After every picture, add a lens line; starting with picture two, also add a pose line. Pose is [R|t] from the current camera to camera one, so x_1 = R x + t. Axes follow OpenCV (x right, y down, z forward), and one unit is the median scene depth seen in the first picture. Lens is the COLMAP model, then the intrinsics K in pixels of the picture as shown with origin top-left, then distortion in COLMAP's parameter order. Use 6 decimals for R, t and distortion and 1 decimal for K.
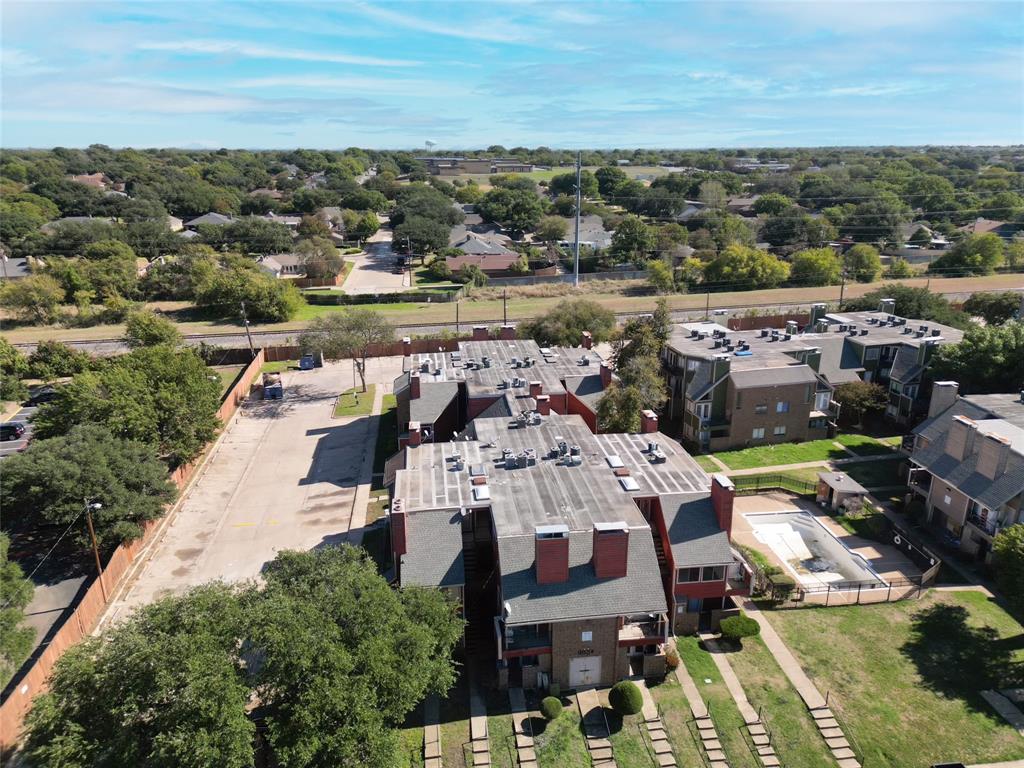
lens RADIAL K [[725.7, 0, 517.2], [0, 725.7, 385.2], [0, 0, 1]] dist [0.053751, -0.030096]
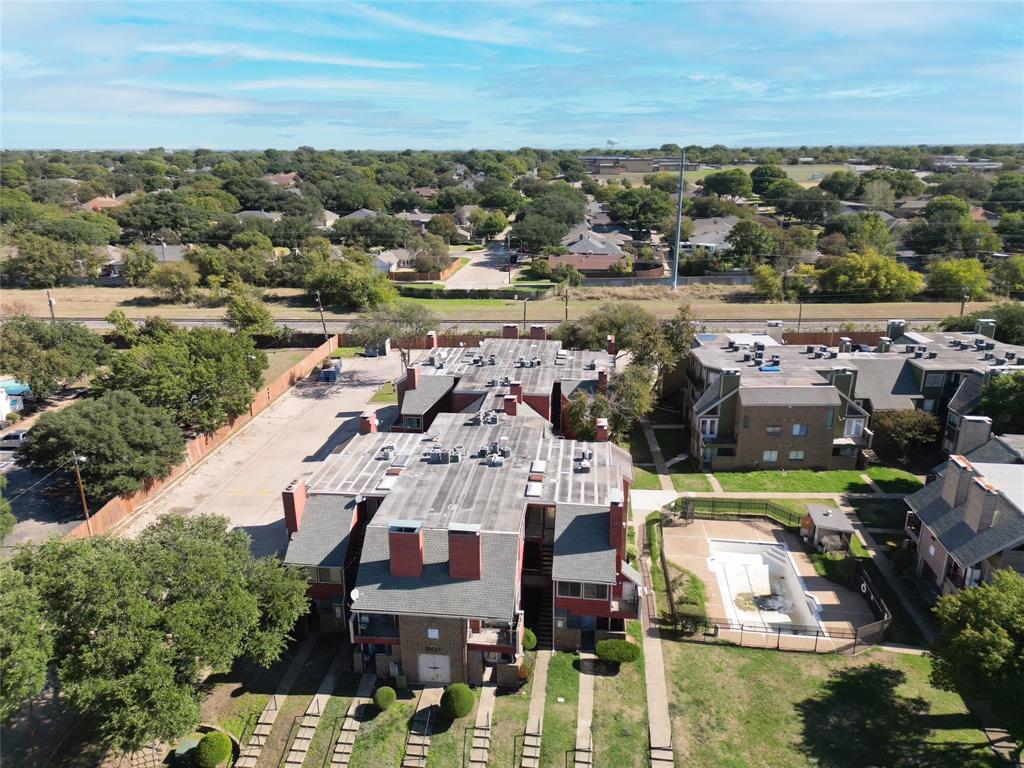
lens RADIAL K [[725.7, 0, 511.9], [0, 725.7, 383.4], [0, 0, 1]] dist [0.053751, -0.030096]
pose [[0.968493, 0.074010, -0.237788, 0.228947], [-0.074269, 0.997207, 0.007883, -0.008783], [0.237707, 0.010025, 0.971285, 0.025405]]
